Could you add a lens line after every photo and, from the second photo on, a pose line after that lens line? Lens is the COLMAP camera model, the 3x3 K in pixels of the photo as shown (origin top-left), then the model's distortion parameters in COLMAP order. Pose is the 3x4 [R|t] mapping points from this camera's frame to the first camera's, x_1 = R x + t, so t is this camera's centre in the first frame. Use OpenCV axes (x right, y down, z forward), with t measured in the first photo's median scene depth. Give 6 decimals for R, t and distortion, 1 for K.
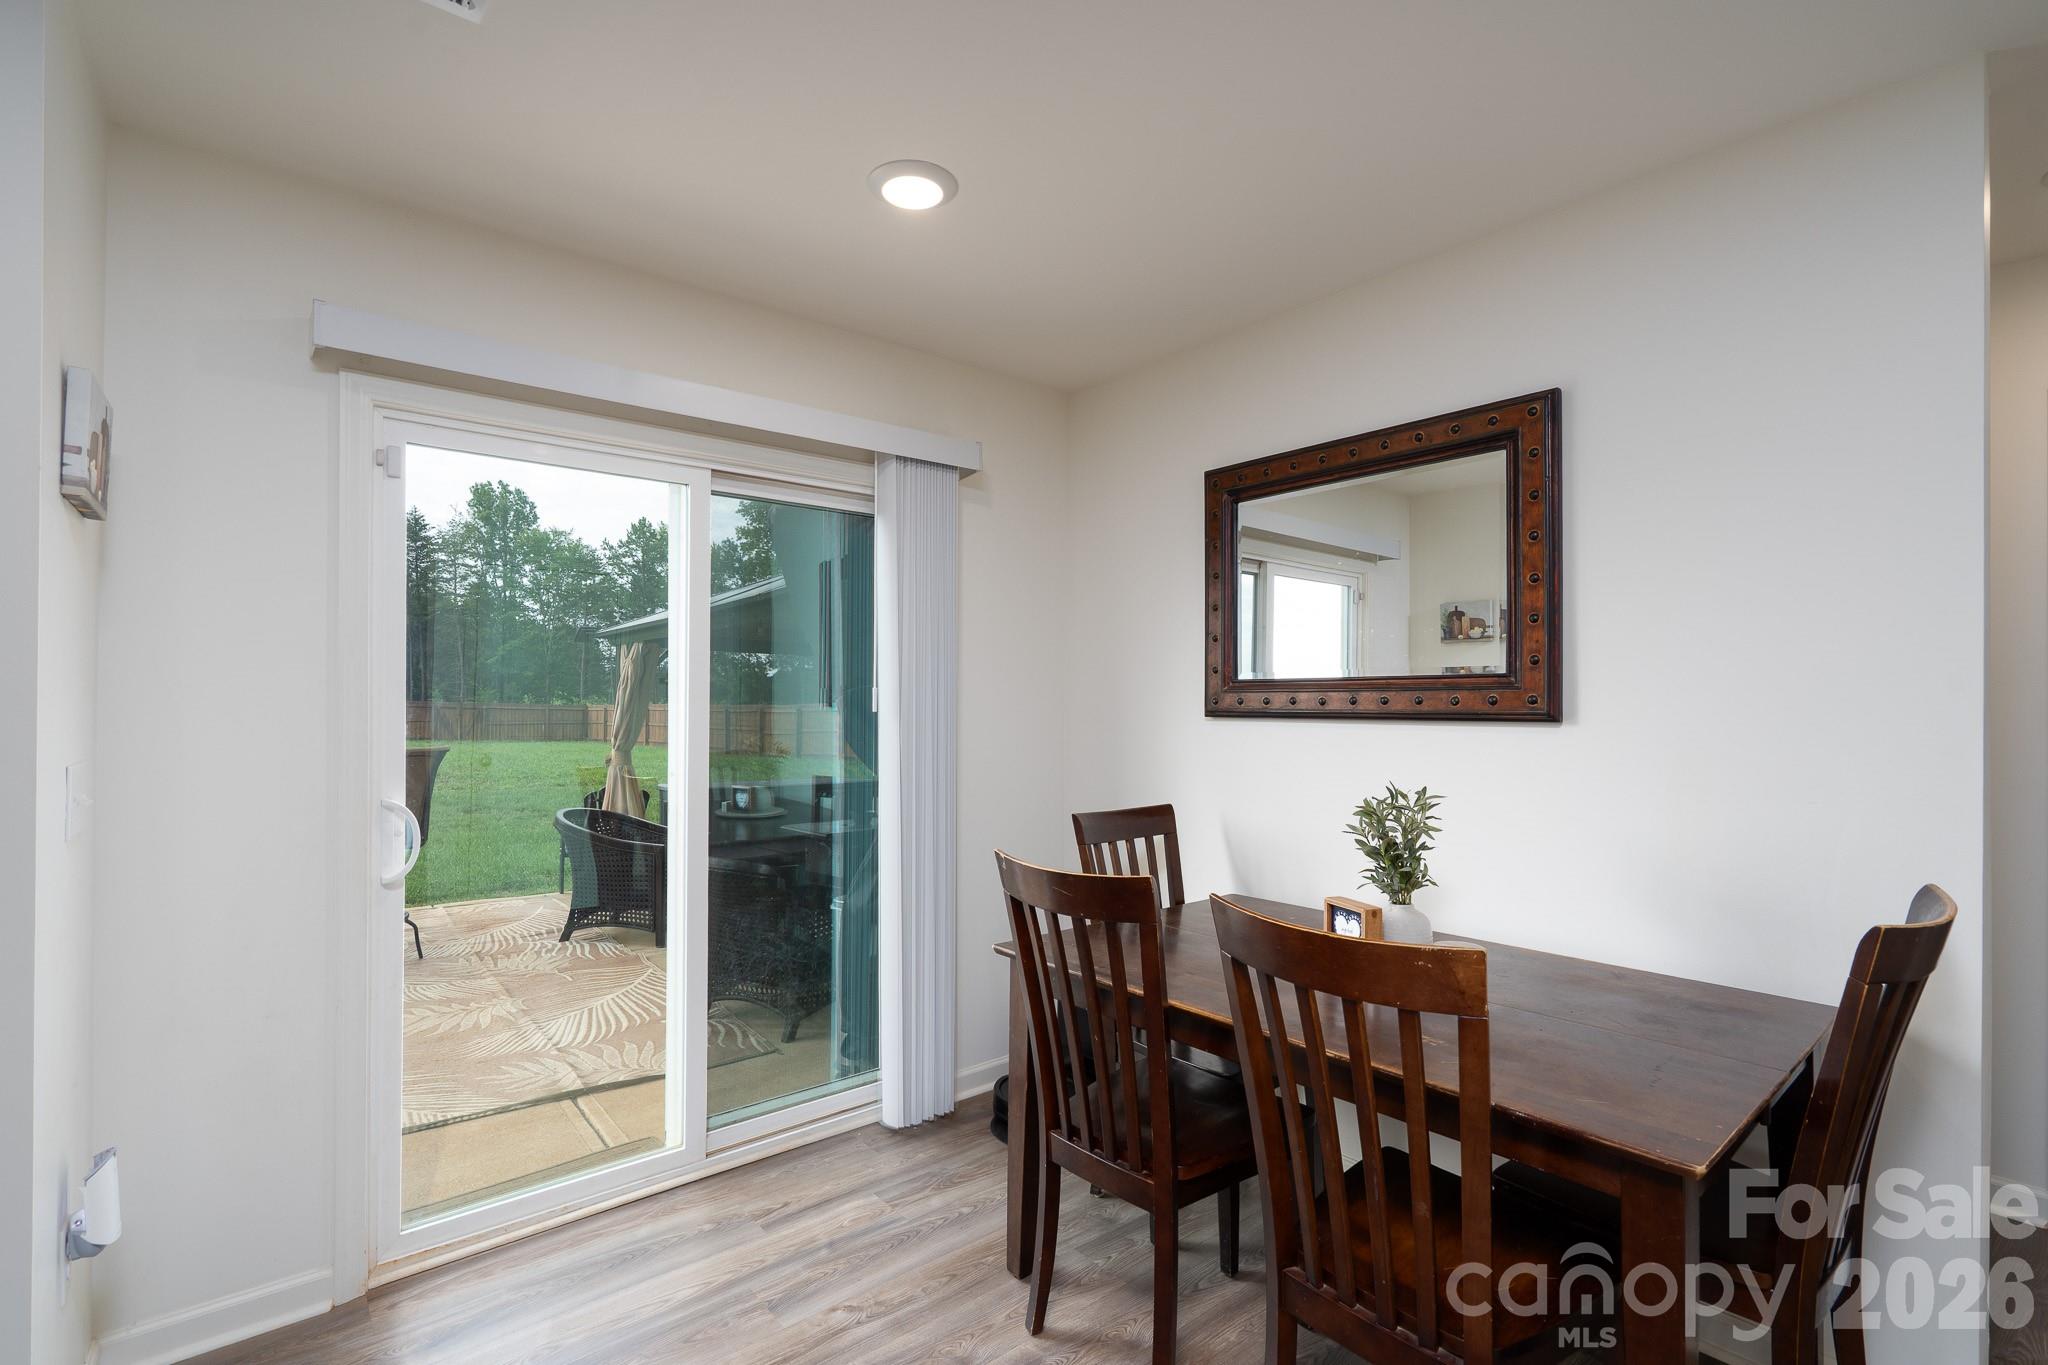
lens RADIAL K [[960.9, 0, 1012.7], [0, 960.9, 693.5], [0, 0, 1]] dist [-0.009144, 0.000604]
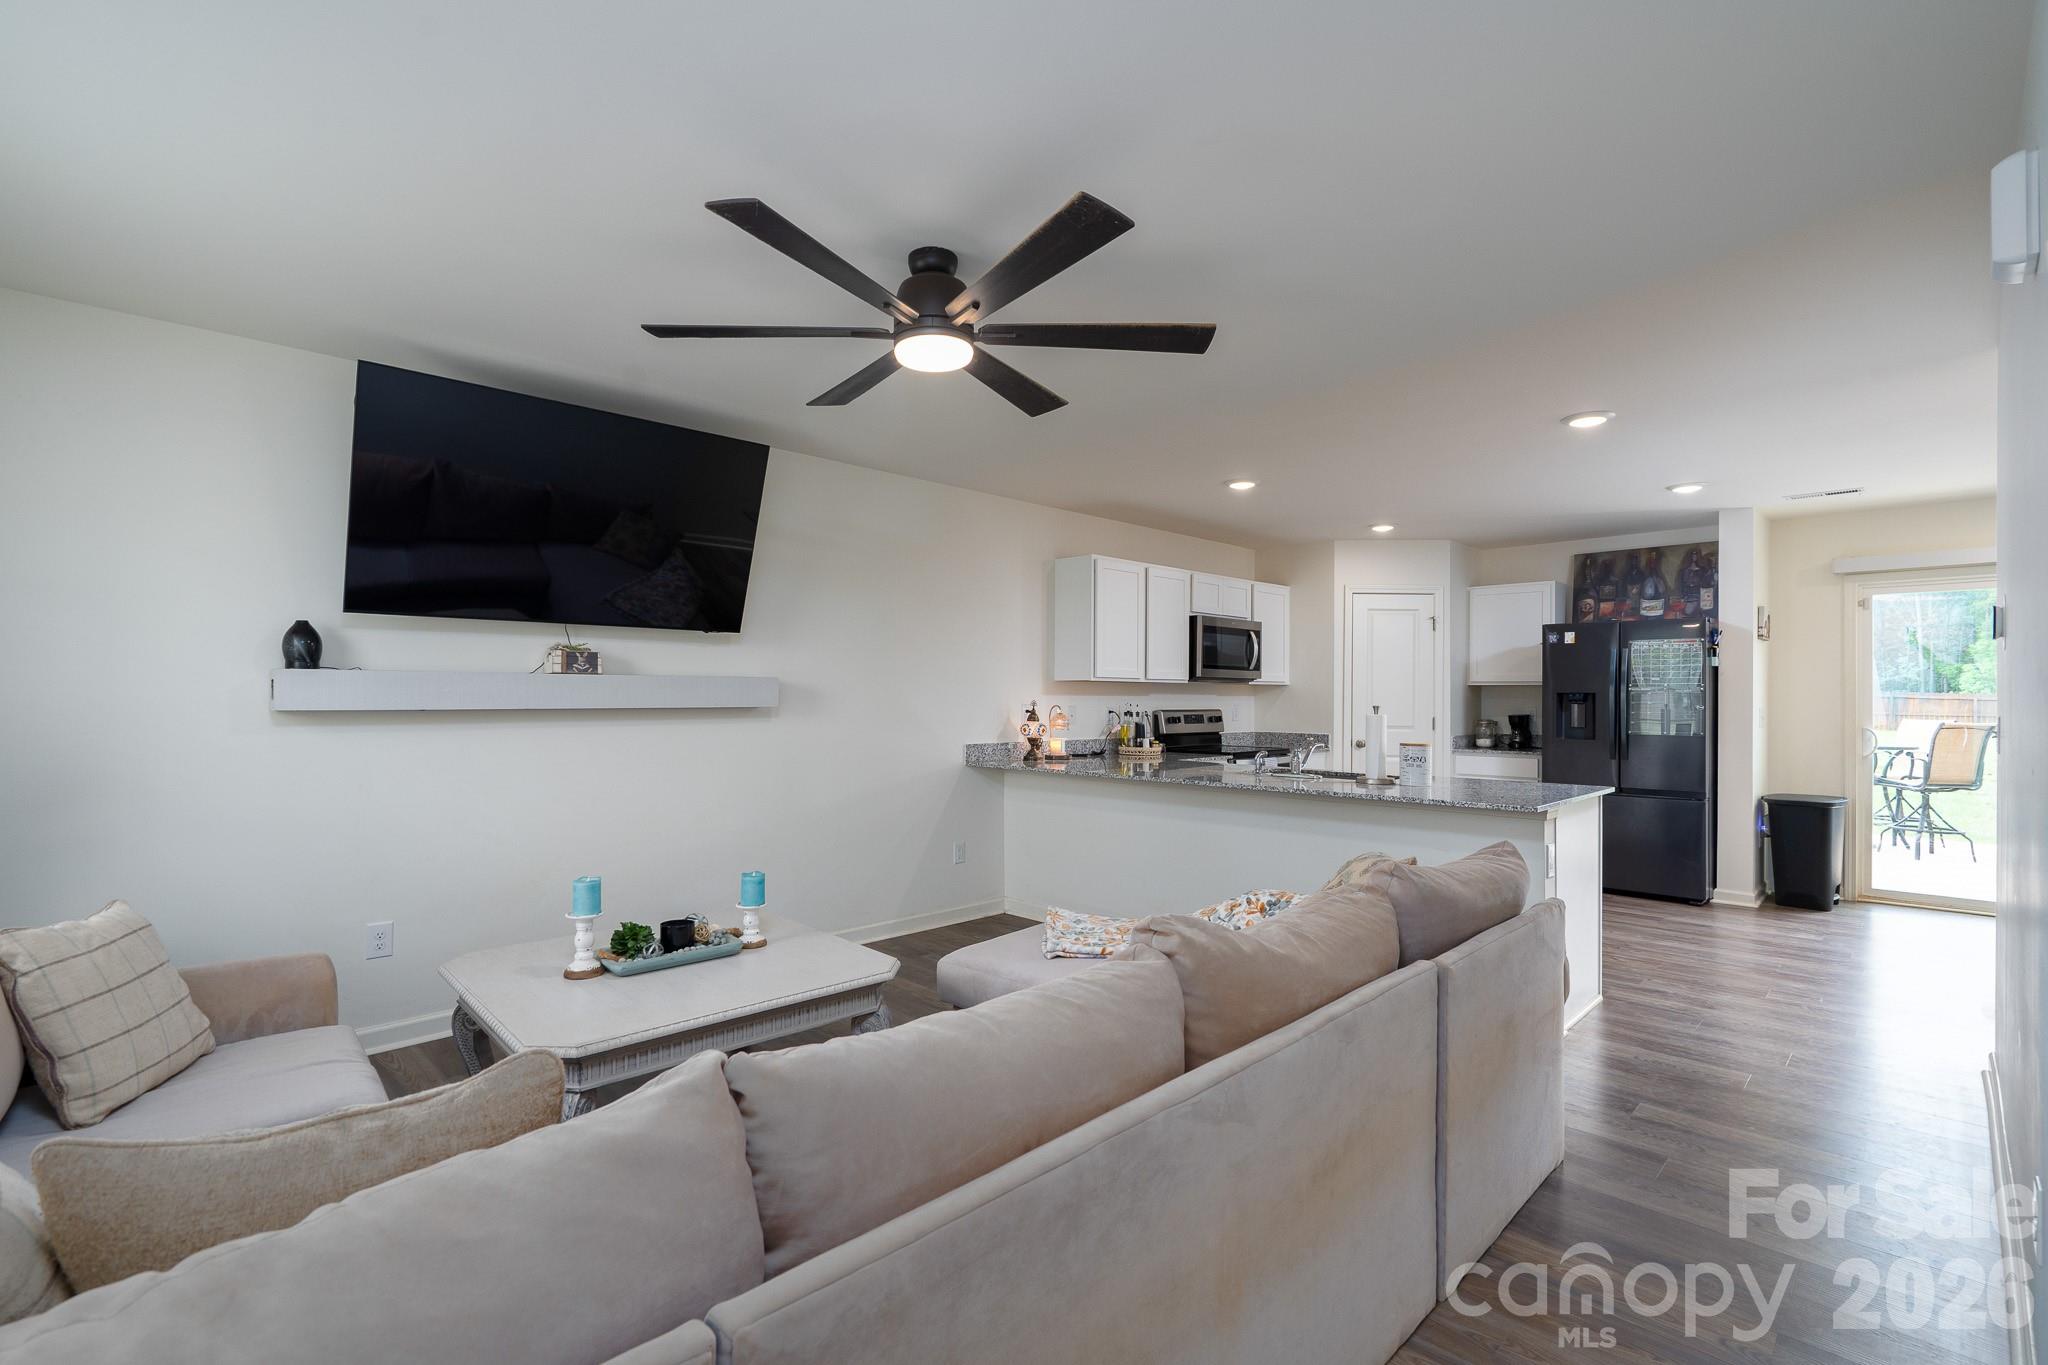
lens RADIAL K [[960.9, 0, 1019.2], [0, 960.9, 691.0], [0, 0, 1]] dist [-0.009144, 0.000604]
pose [[0.122700, -0.004251, -0.992435, 2.104360], [0.004374, 0.999983, -0.003742, 0.016026], [0.992434, -0.003882, 0.122716, -2.083249]]
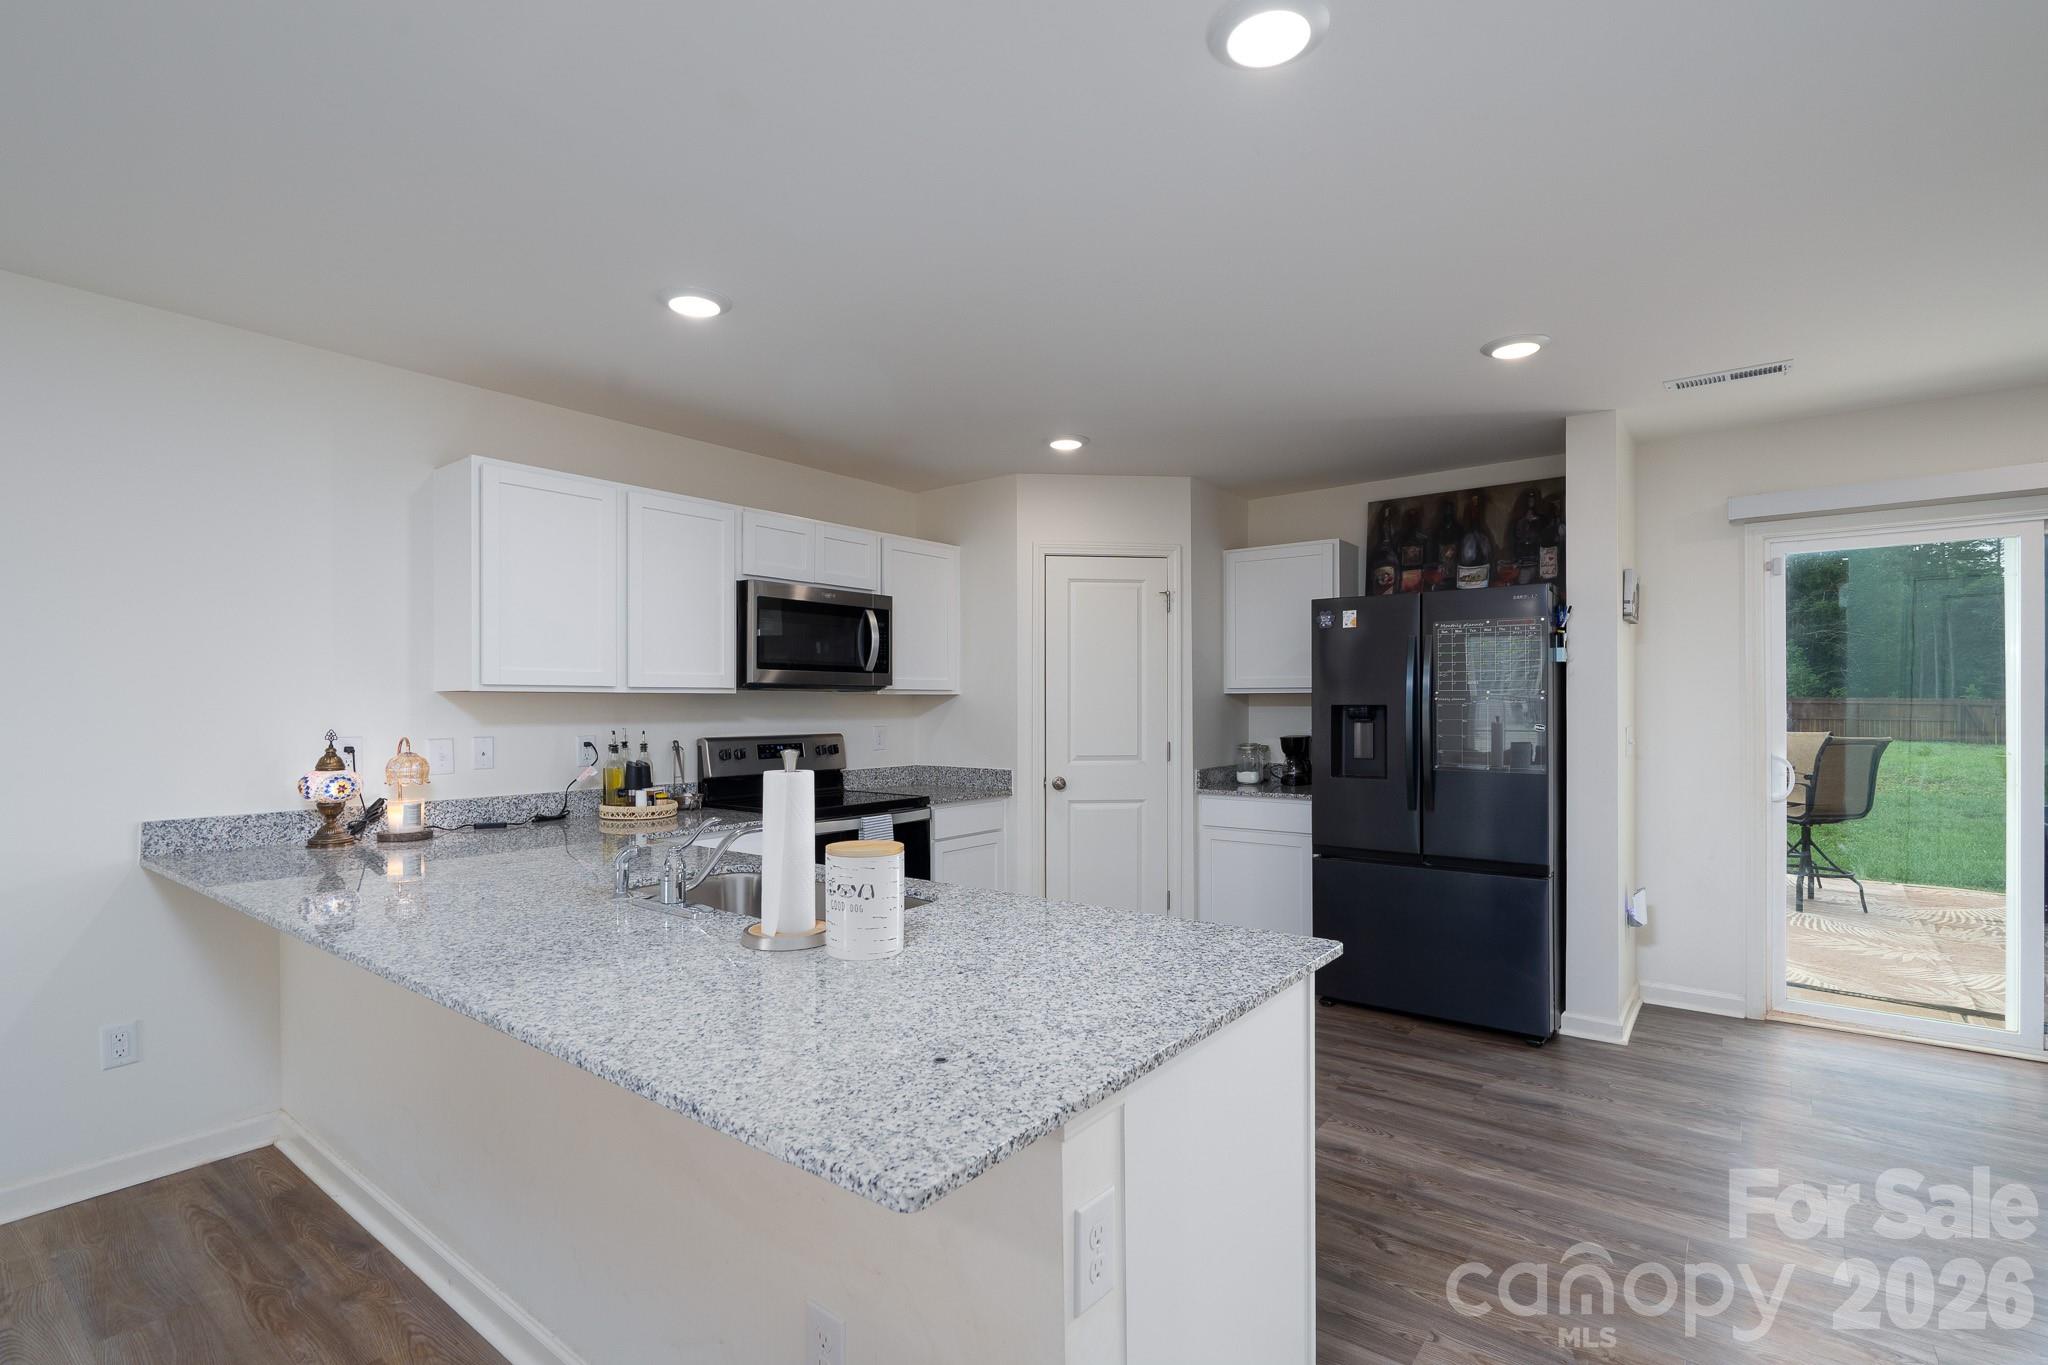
lens RADIAL K [[960.9, 0, 1016.6], [0, 960.9, 701.0], [0, 0, 1]] dist [-0.009144, 0.000604]
pose [[0.236365, -0.003168, -0.971659, 0.919278], [0.011146, 0.999938, -0.000549, 0.001053], [0.971600, -0.010701, 0.236386, -0.986905]]
